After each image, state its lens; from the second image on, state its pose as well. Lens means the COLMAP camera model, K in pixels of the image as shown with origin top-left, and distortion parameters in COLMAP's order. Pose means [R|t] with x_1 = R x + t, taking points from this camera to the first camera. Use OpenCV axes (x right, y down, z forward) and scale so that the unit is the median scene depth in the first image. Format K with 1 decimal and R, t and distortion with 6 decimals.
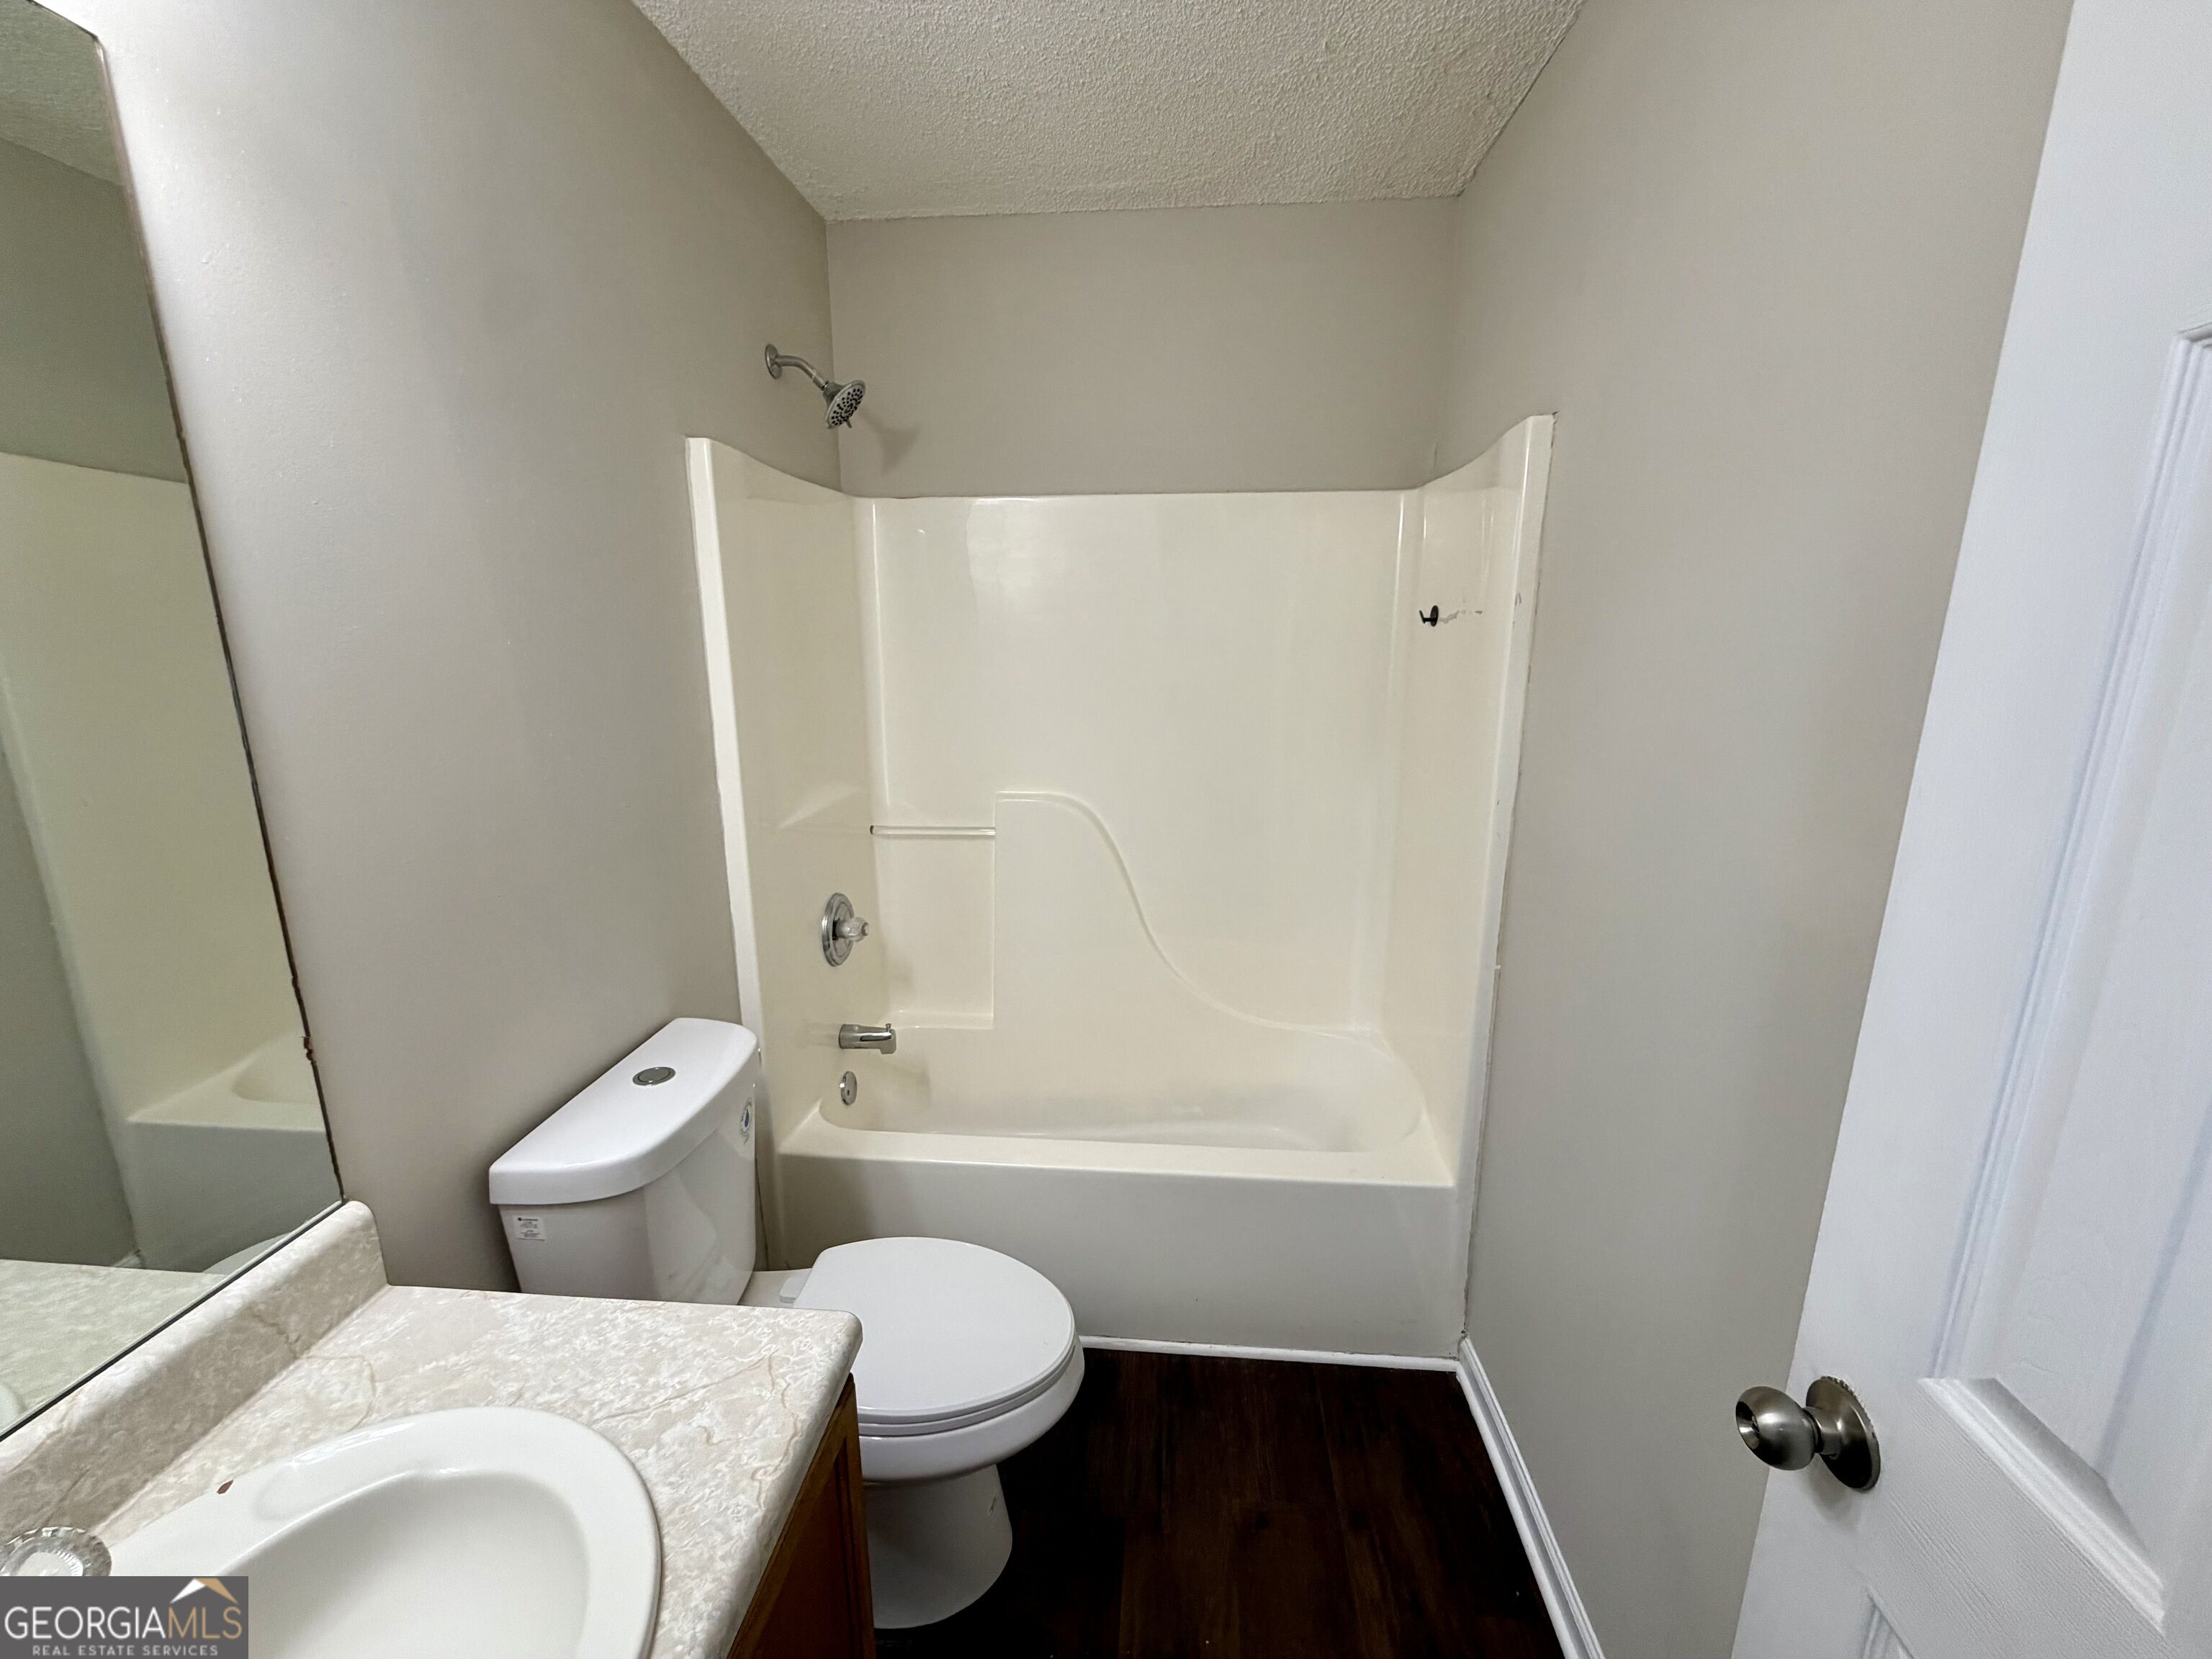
lens RADIAL K [[900.4, 0, 1106.0], [0, 900.4, 829.5], [0, 0, 1]] dist [-0.002828, -0.000233]
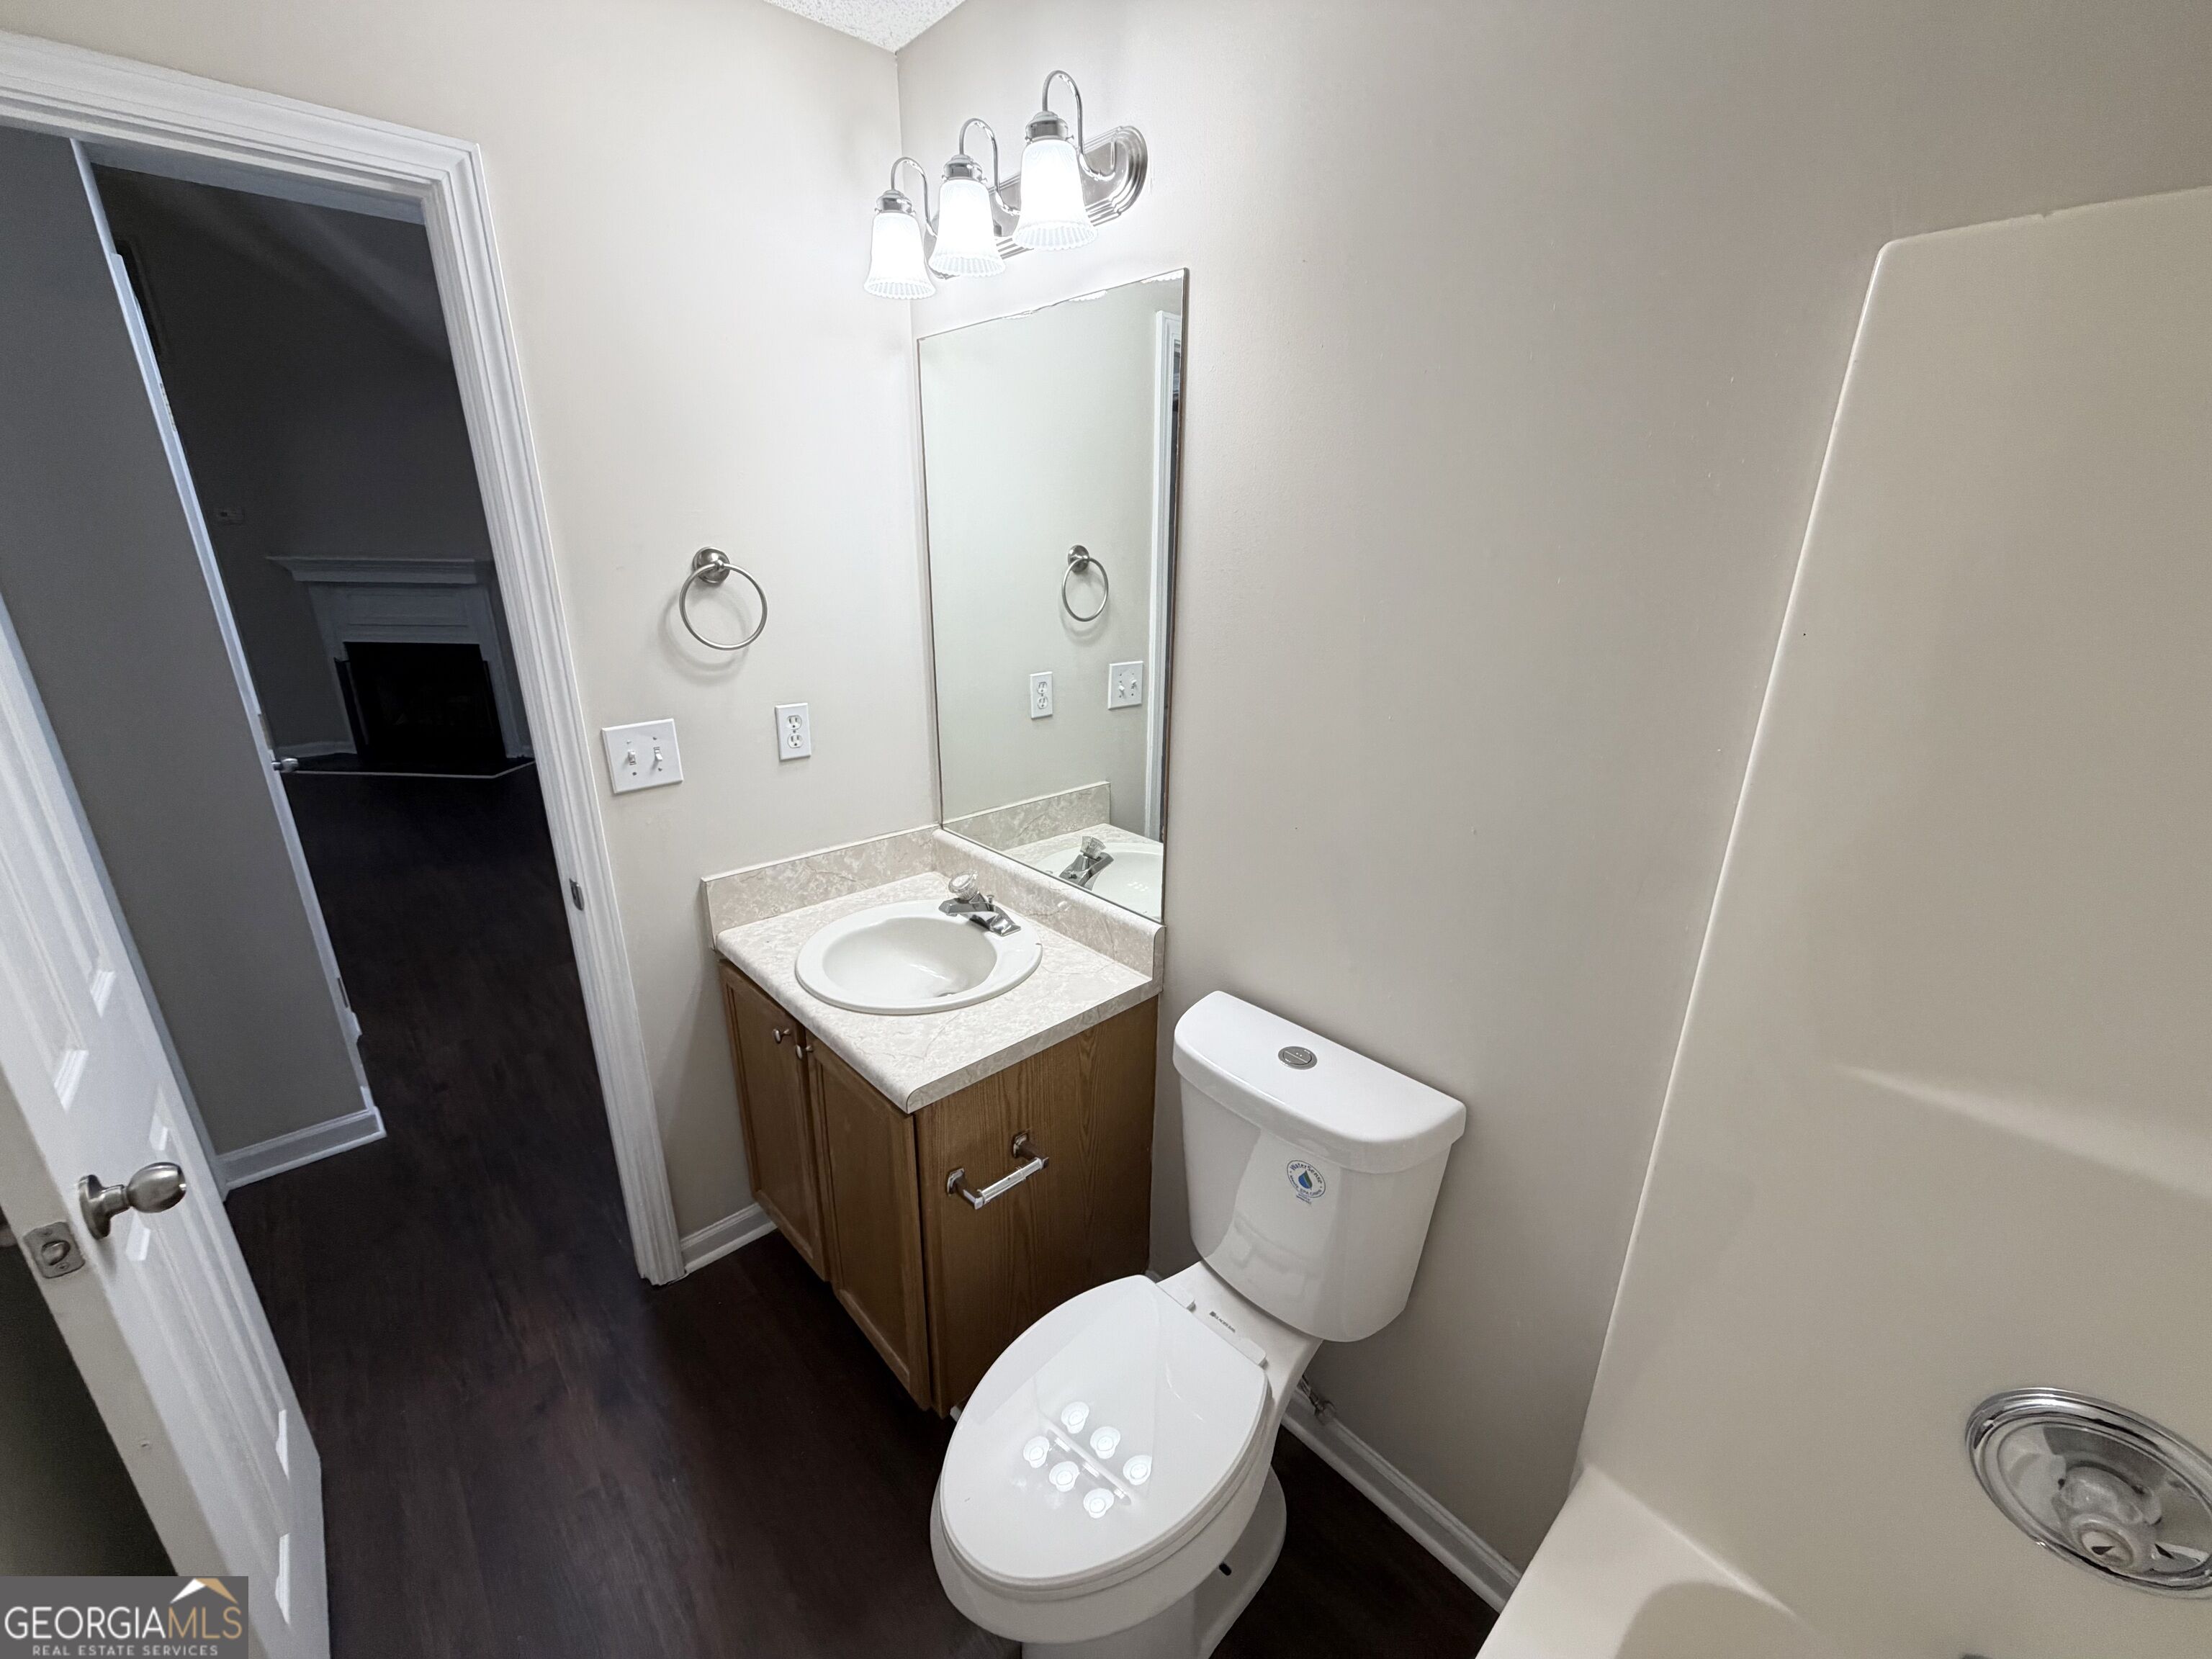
lens RADIAL K [[900.4, 0, 1106.0], [0, 900.4, 829.5], [0, 0, 1]] dist [-0.002828, -0.000233]
pose [[-0.672873, 0.230053, -0.703078, 0.433244], [-0.174132, 0.874454, 0.452779, -0.560316], [0.718972, 0.427091, -0.548336, 2.027463]]
